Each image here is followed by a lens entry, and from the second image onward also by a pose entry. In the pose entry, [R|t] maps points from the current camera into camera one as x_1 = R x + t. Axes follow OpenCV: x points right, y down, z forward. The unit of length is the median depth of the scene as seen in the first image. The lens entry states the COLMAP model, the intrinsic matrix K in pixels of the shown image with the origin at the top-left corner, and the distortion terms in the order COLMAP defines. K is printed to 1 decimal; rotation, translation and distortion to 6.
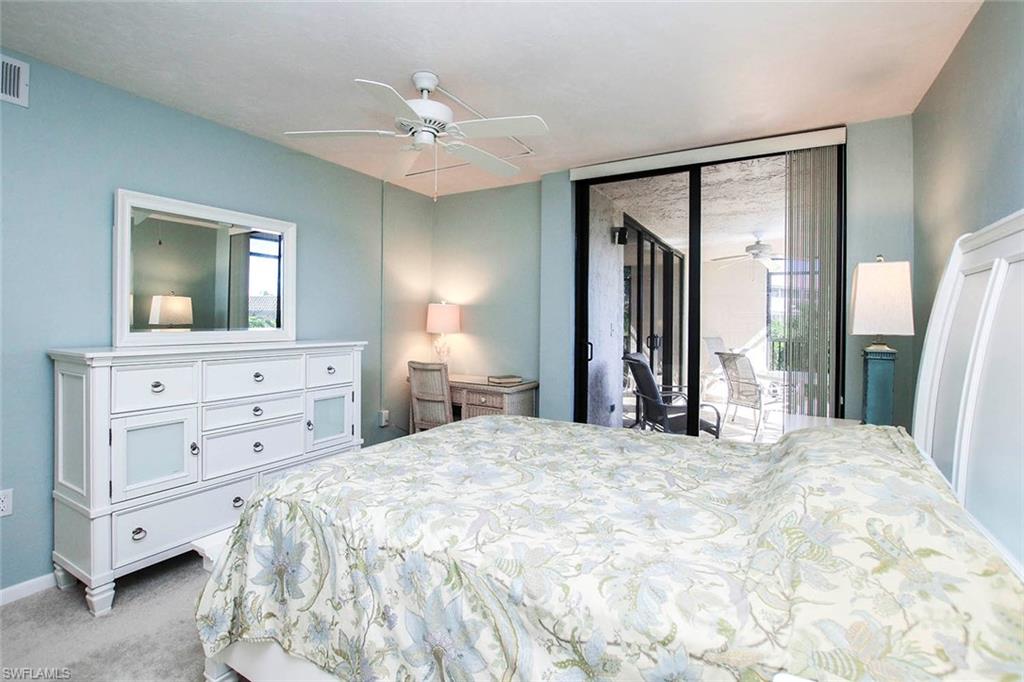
lens RADIAL K [[494.0, 0, 482.9], [0, 494.0, 326.4], [0, 0, 1]] dist [-0.002166, -0.000158]
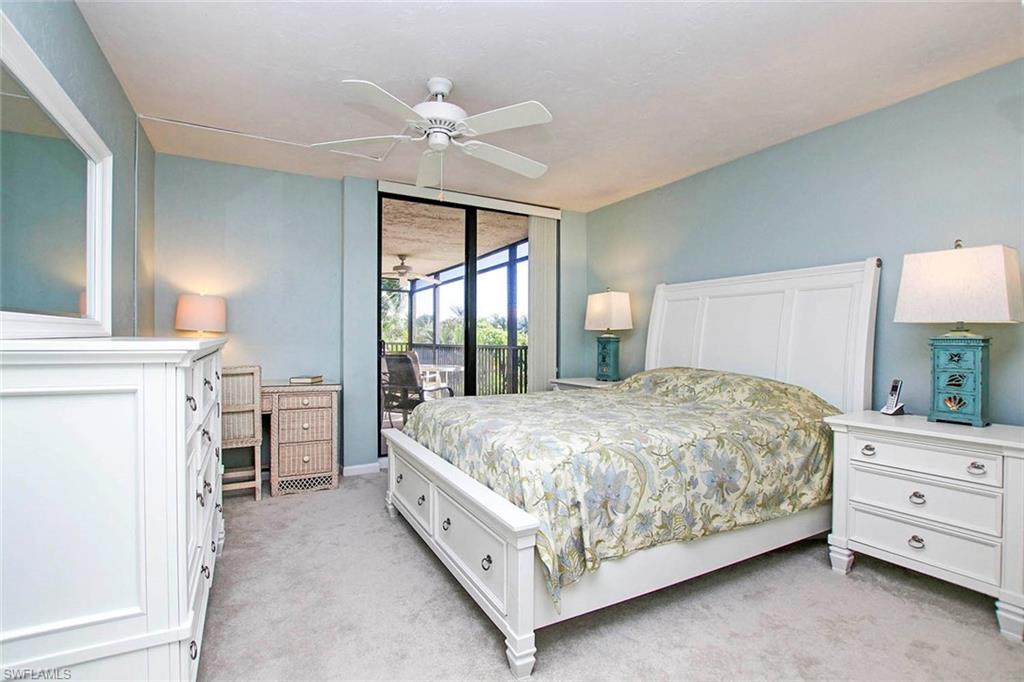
lens RADIAL K [[476.1, 0, 512.0], [0, 476.1, 341.0], [0, 0, 1]] dist [-0.001138, -0.000038]
pose [[0.488843, -0.009012, 0.872325, -1.021338], [0.003674, 0.999959, 0.008271, 0.051320], [-0.872364, -0.000838, 0.488856, 0.403915]]
